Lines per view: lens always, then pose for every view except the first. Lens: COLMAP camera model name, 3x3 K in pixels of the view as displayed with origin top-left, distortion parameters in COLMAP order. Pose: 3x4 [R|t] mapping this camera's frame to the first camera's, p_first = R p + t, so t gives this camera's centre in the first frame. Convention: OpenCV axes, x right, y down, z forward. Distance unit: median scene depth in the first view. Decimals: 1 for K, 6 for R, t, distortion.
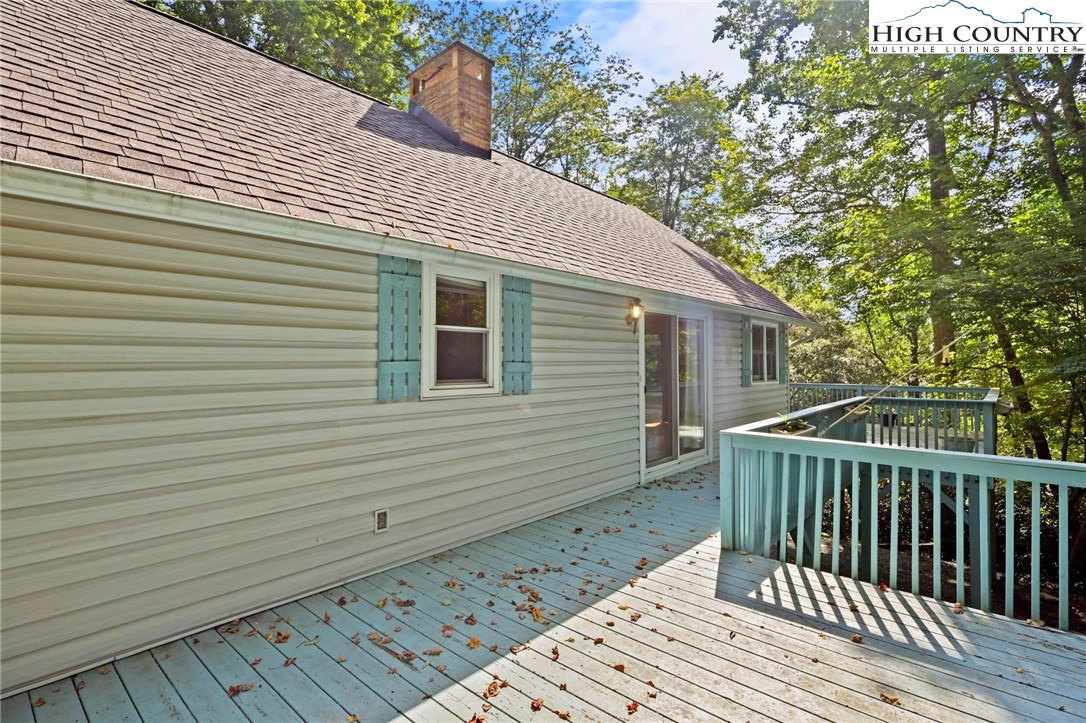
lens RADIAL K [[515.7, 0, 537.8], [0, 515.7, 360.4], [0, 0, 1]] dist [-0.001579, 0.001093]
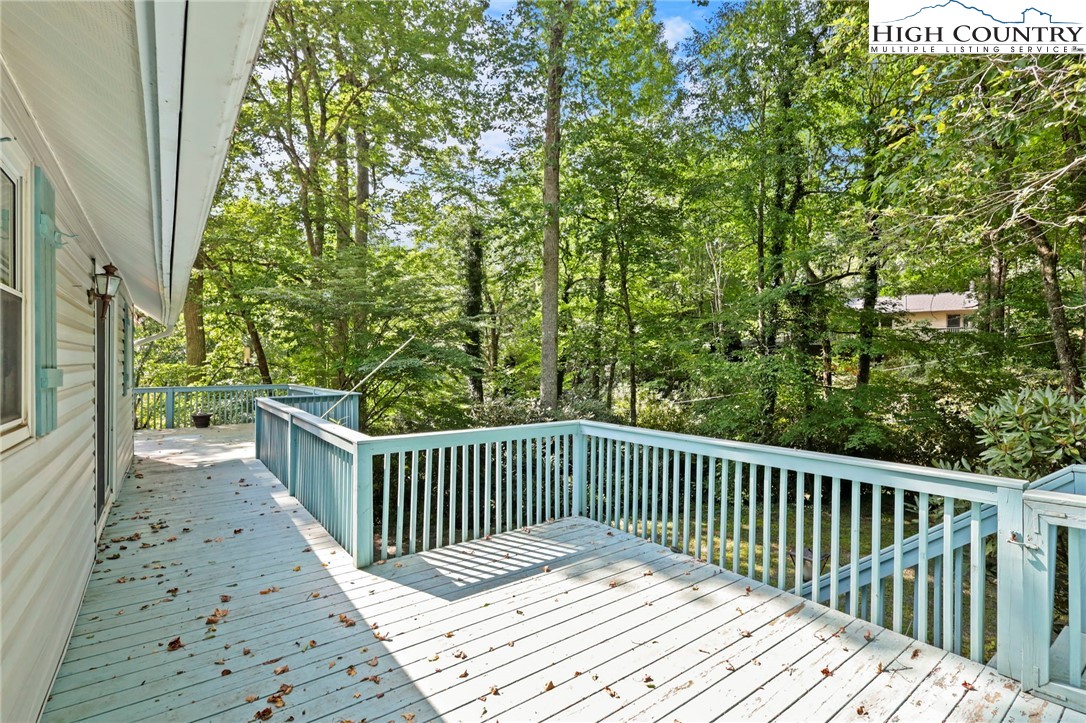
lens RADIAL K [[515.7, 0, 539.8], [0, 515.7, 362.4], [0, 0, 1]] dist [-0.001579, 0.001093]
pose [[0.200227, -0.005343, 0.979735, -0.589378], [0.000622, 0.999986, 0.005326, -0.007253], [-0.979749, -0.000457, 0.200227, 0.626429]]
